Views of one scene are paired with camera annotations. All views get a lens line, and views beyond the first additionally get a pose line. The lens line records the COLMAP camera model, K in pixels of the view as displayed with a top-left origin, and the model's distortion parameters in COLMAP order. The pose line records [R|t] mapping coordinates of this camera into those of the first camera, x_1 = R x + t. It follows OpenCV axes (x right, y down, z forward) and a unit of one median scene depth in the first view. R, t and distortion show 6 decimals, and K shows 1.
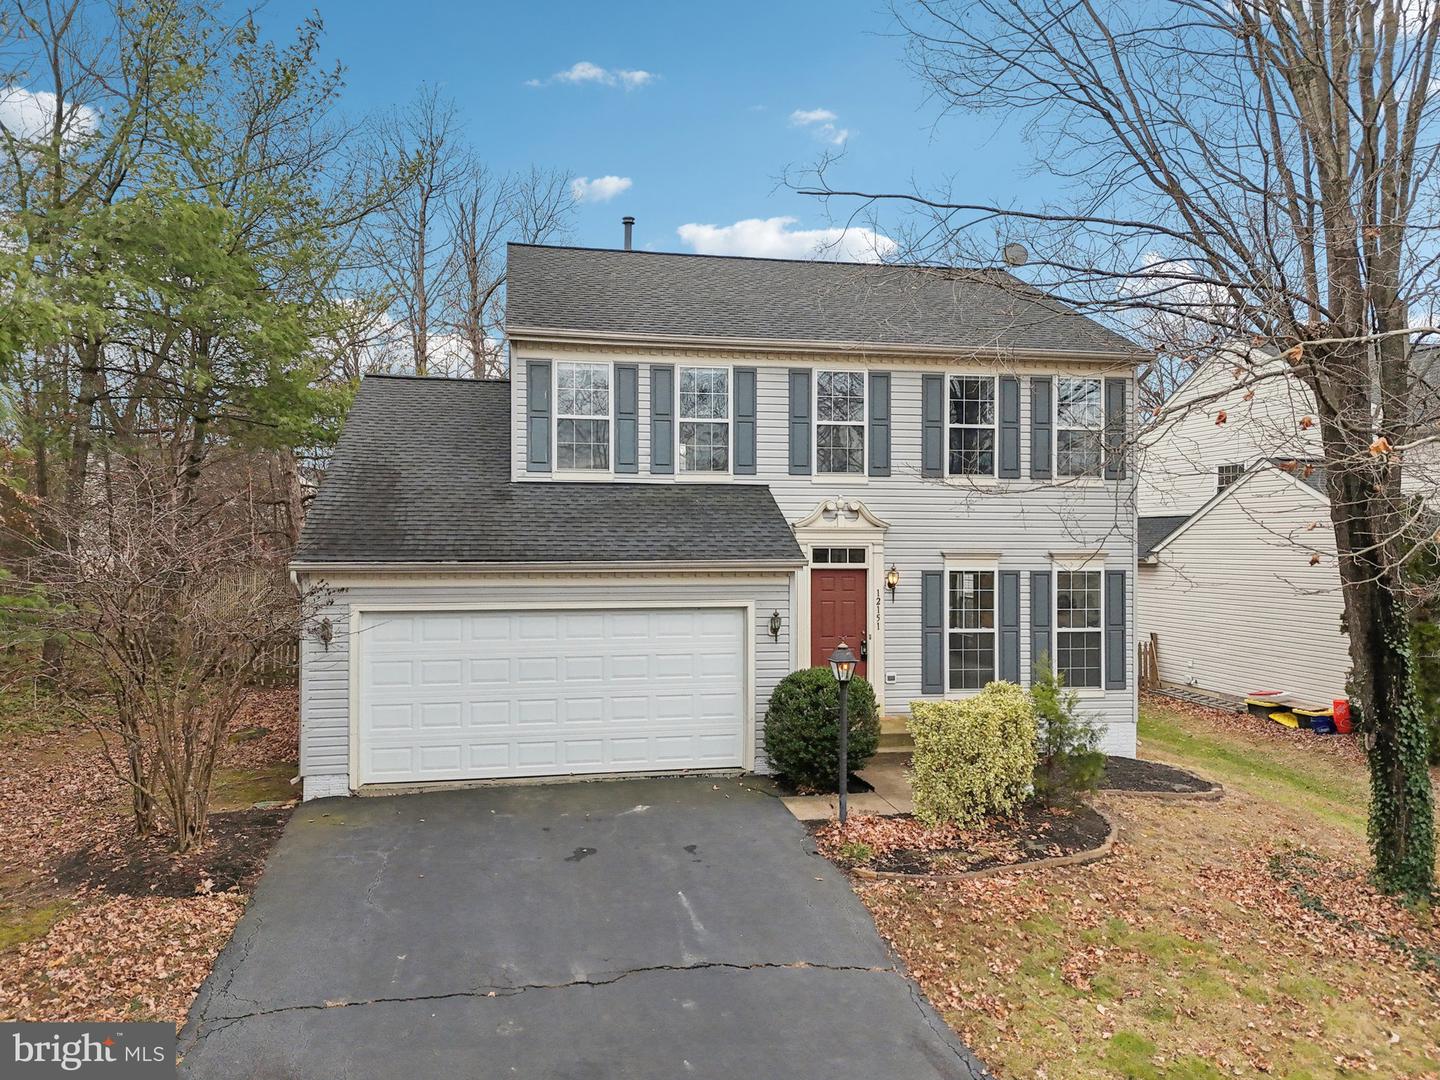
lens RADIAL K [[1114.0, 0, 721.6], [0, 1114.0, 672.4], [0, 0, 1]] dist [0.035047, -0.007784]
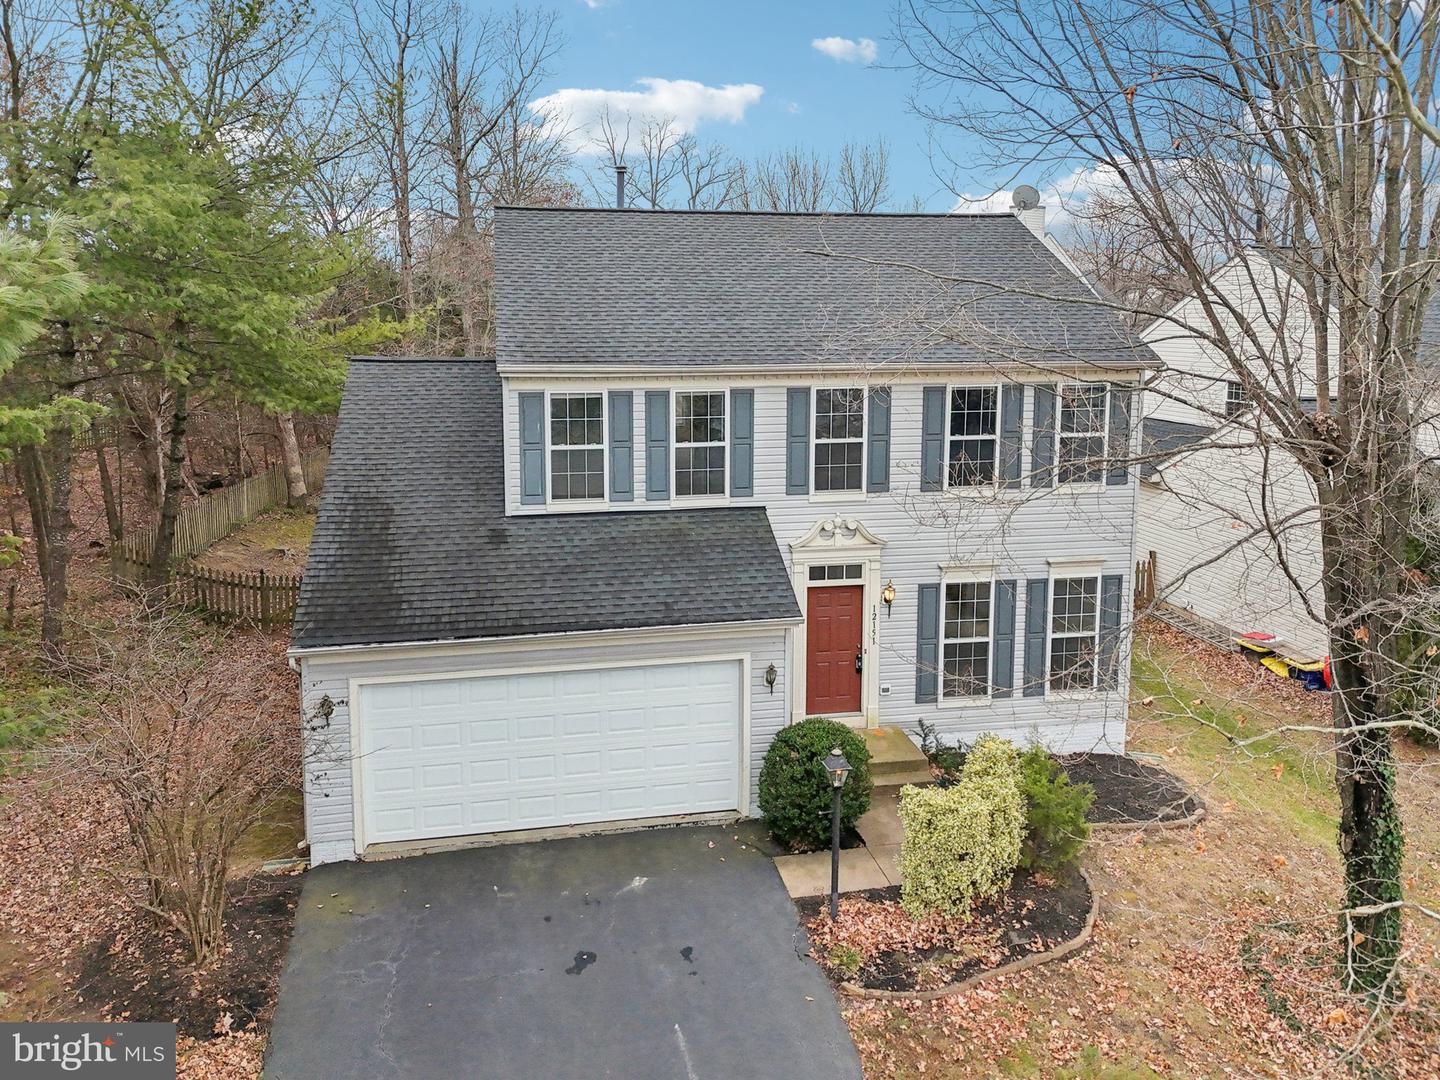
lens RADIAL K [[1114.0, 0, 721.6], [0, 1114.0, 672.4], [0, 0, 1]] dist [0.035047, -0.007784]
pose [[0.999995, 0.001835, 0.002705, 0.000902], [-0.002174, 0.991316, 0.131484, -0.176320], [-0.002440, -0.131489, 0.991315, 0.000339]]
